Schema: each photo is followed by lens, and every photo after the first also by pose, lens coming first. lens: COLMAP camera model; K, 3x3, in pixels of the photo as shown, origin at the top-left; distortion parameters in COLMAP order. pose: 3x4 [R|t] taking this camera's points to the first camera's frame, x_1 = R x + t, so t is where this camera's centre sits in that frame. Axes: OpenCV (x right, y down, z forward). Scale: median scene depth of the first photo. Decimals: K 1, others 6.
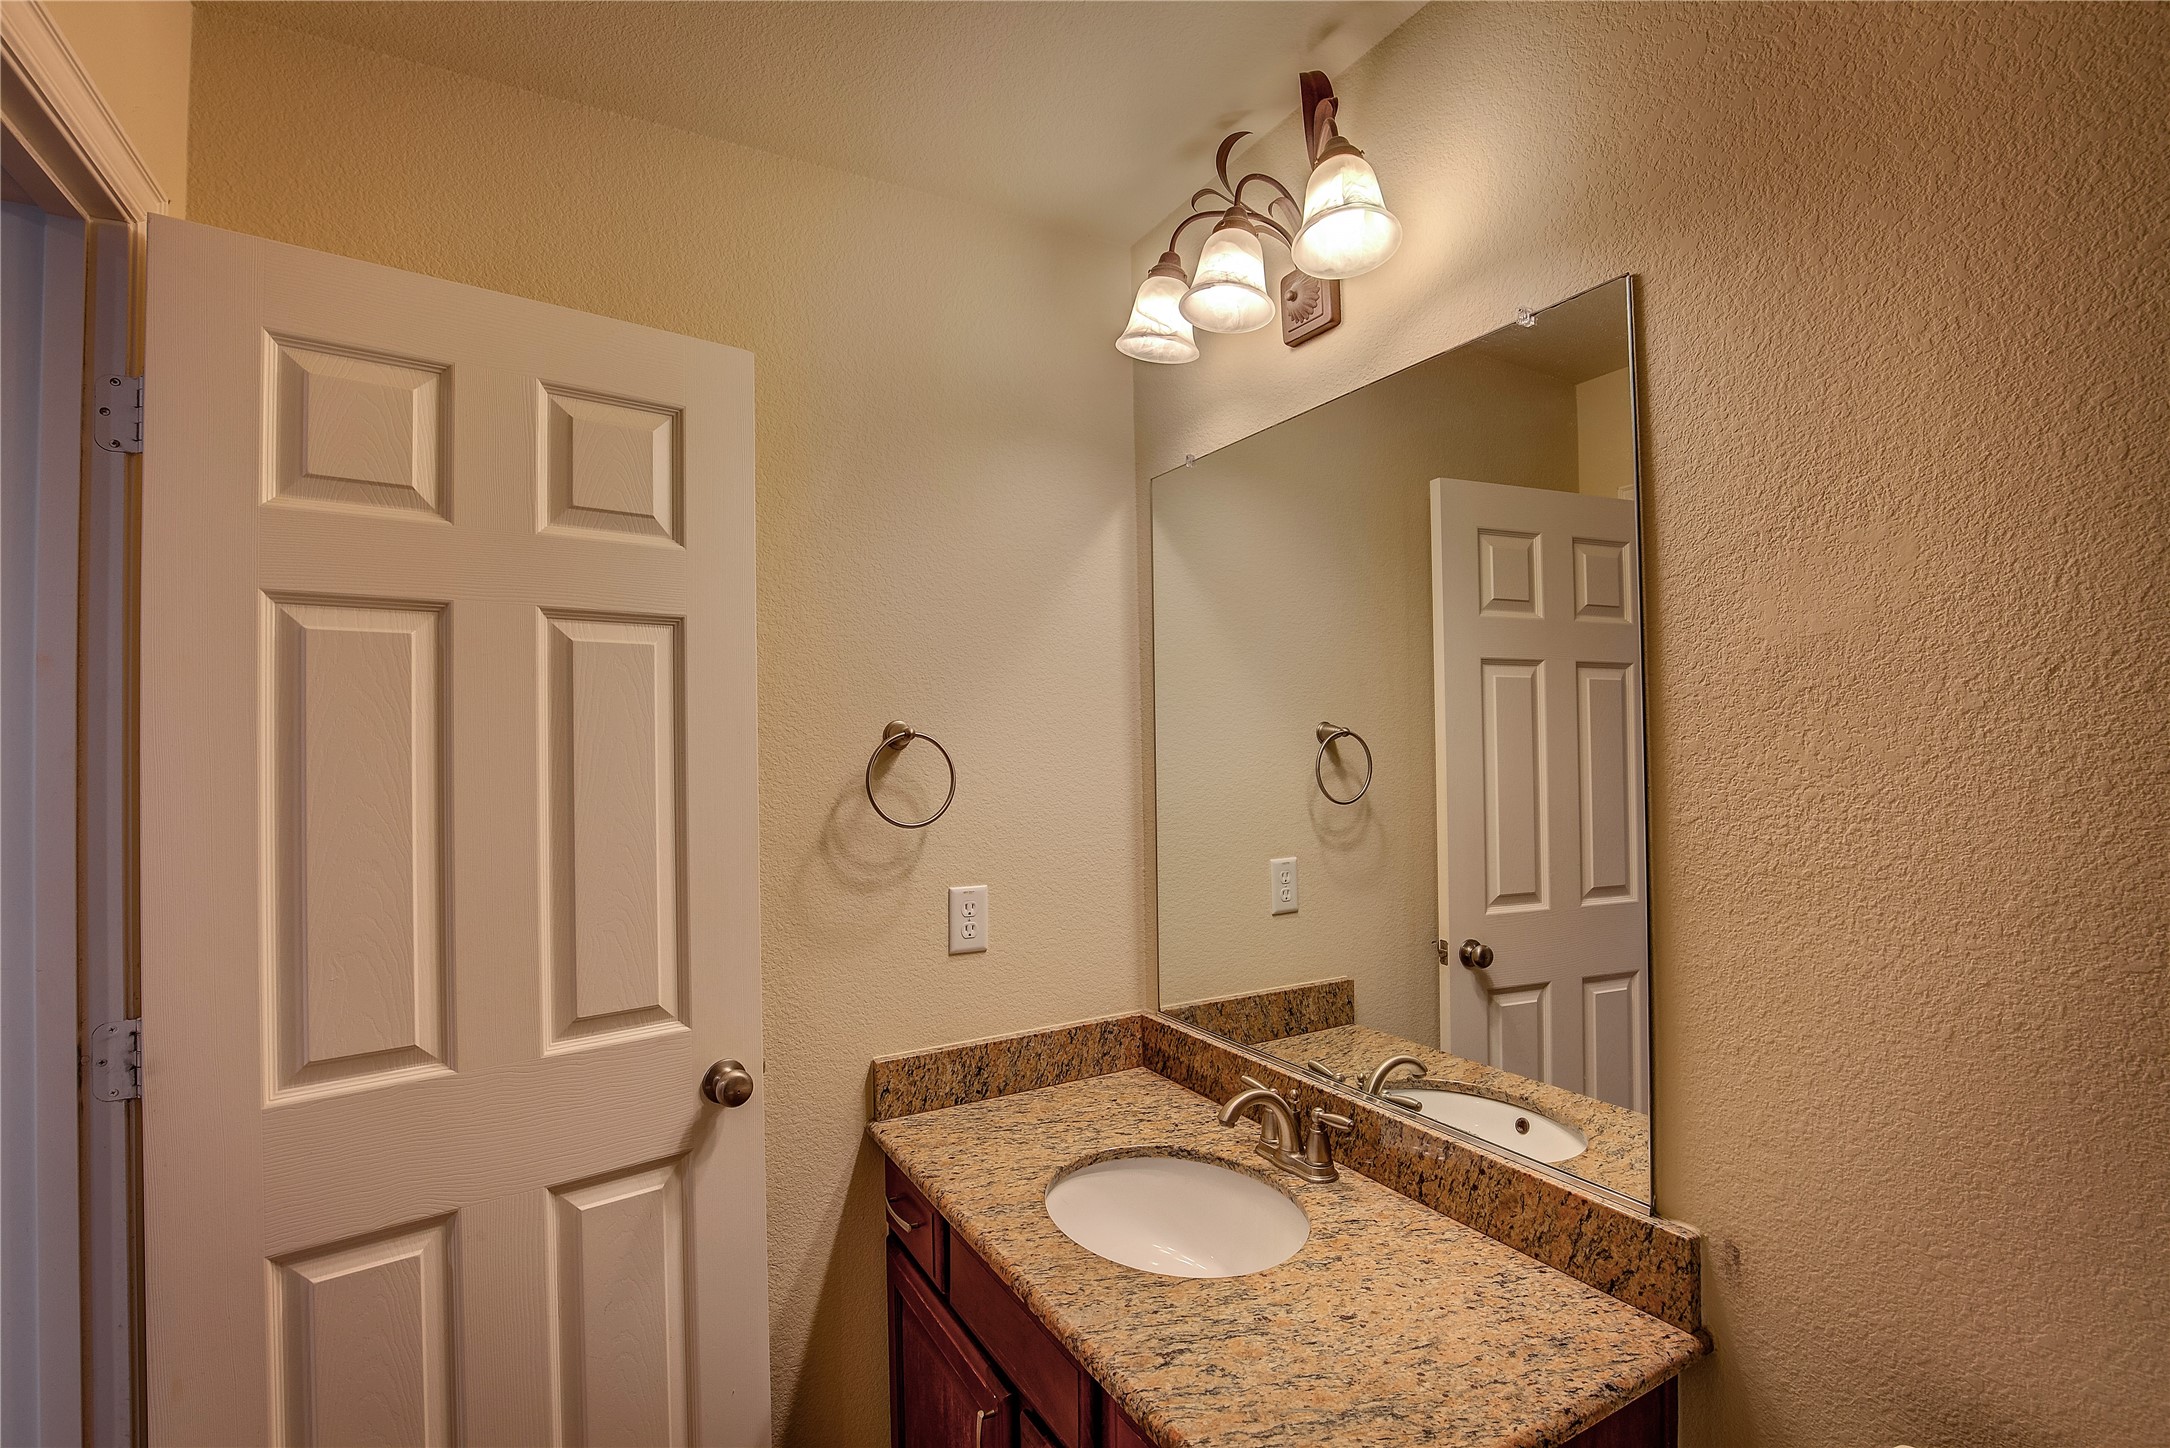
lens RADIAL K [[999.2, 0, 1089.8], [0, 999.2, 732.0], [0, 0, 1]] dist [-0.028237, 0.003928]
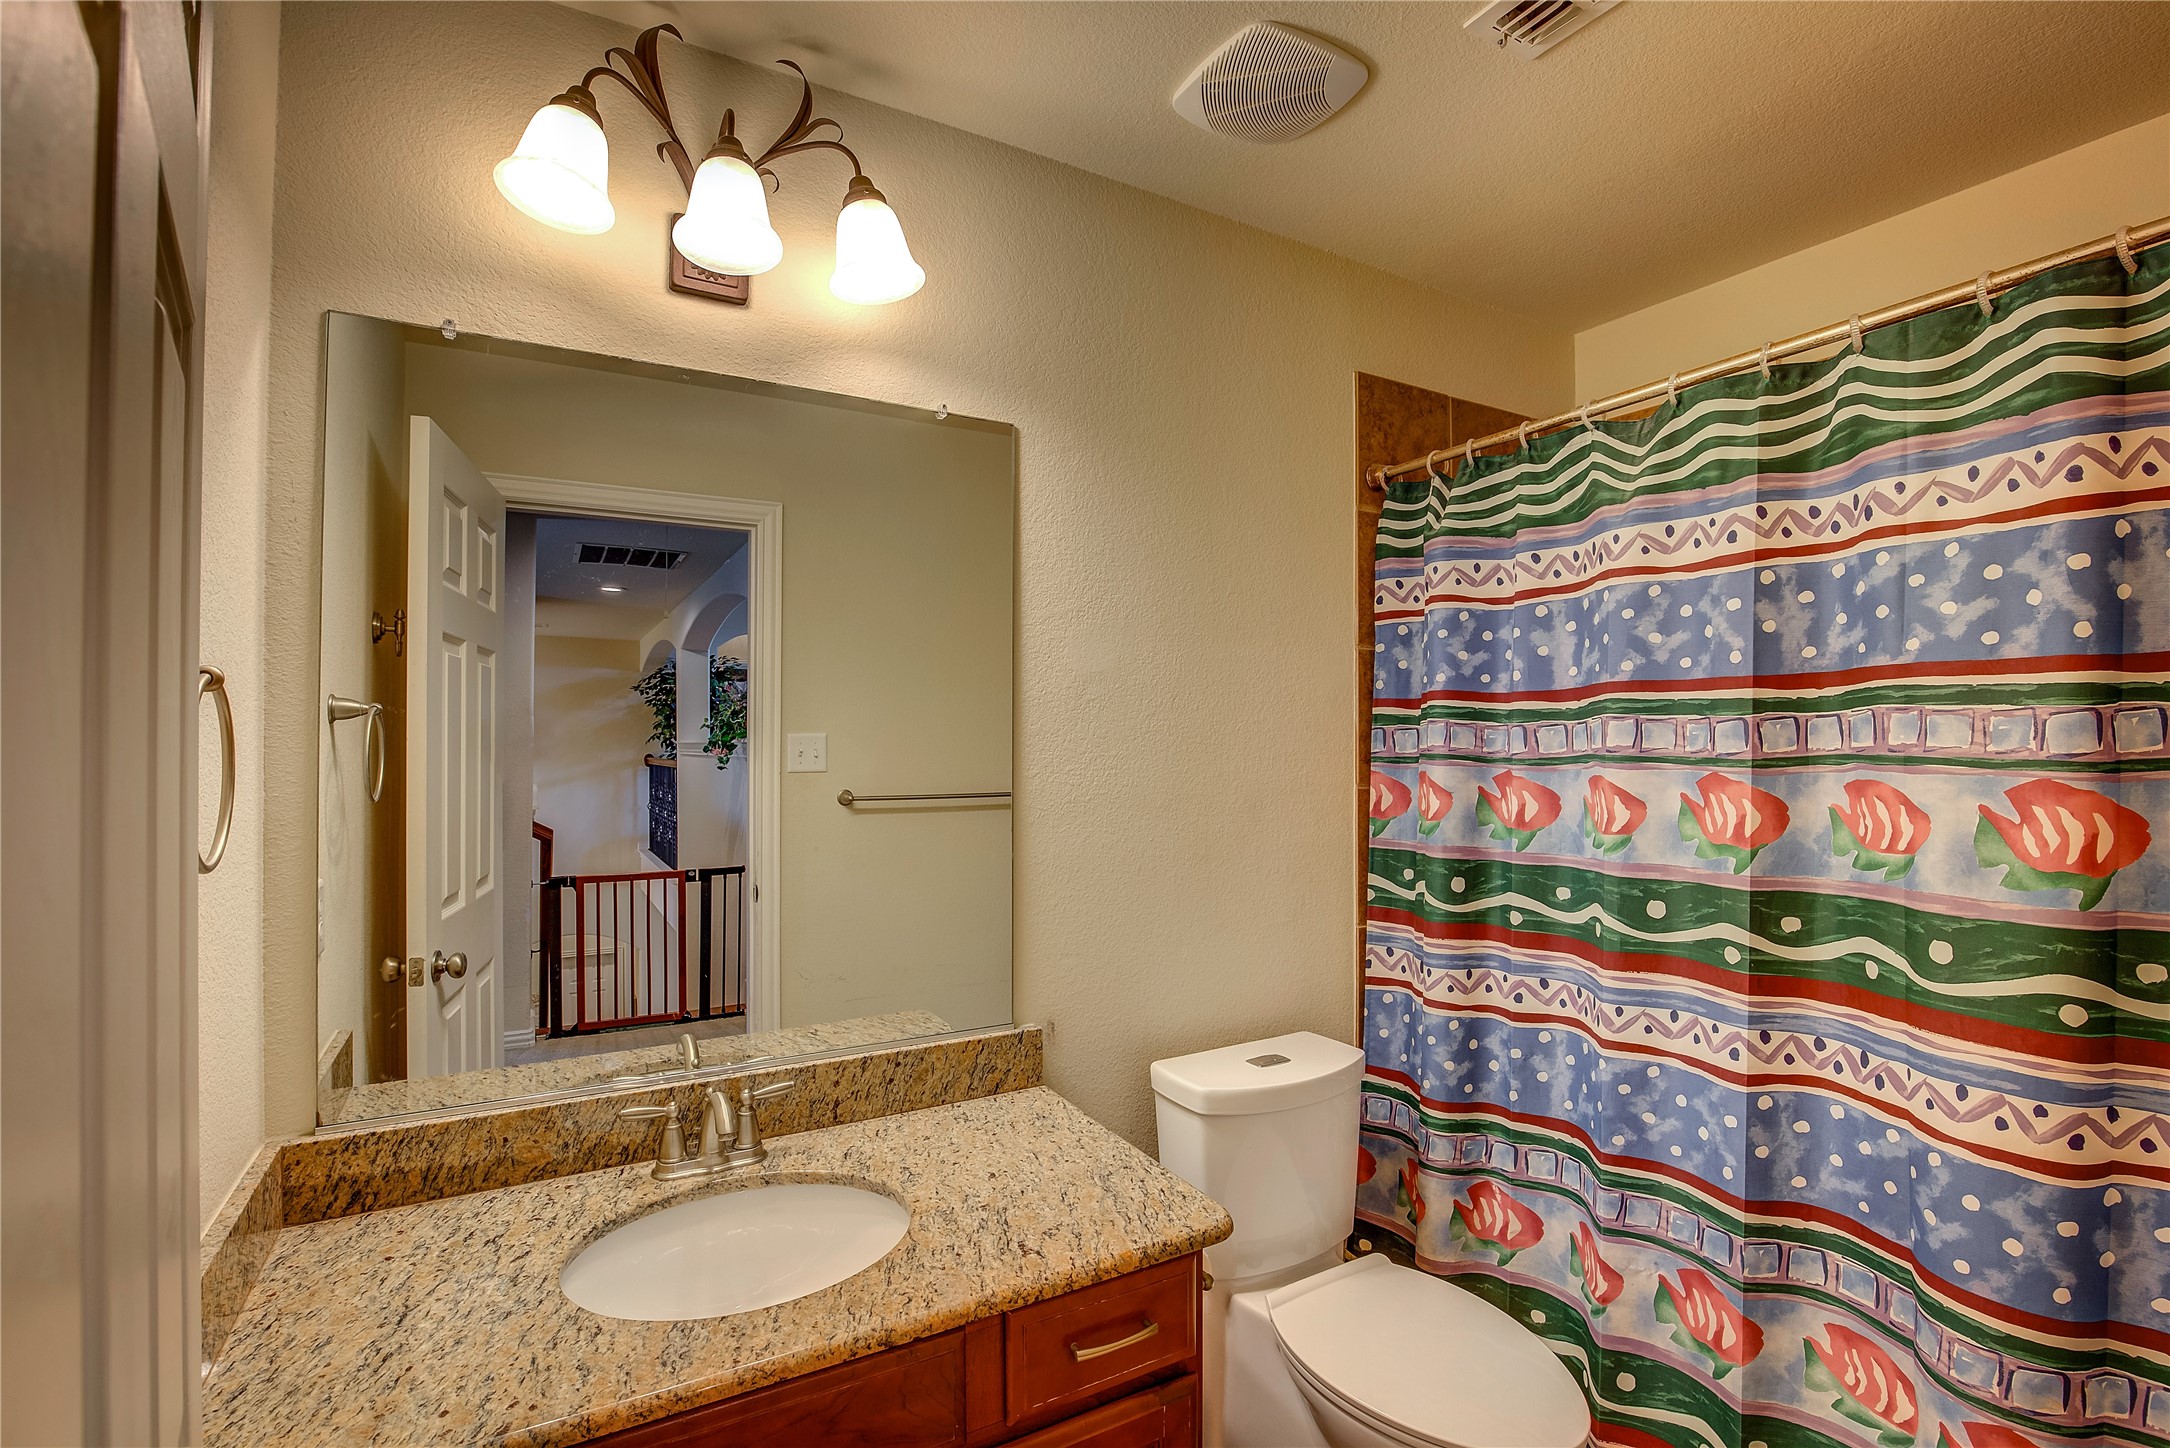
lens RADIAL K [[999.2, 0, 1090.7], [0, 999.2, 731.5], [0, 0, 1]] dist [-0.028237, 0.003928]
pose [[-0.007686, 0.021751, 0.999734, -0.879163], [-0.015643, 0.999638, -0.021869, 0.043350], [-0.999848, -0.015807, -0.007343, 0.766971]]
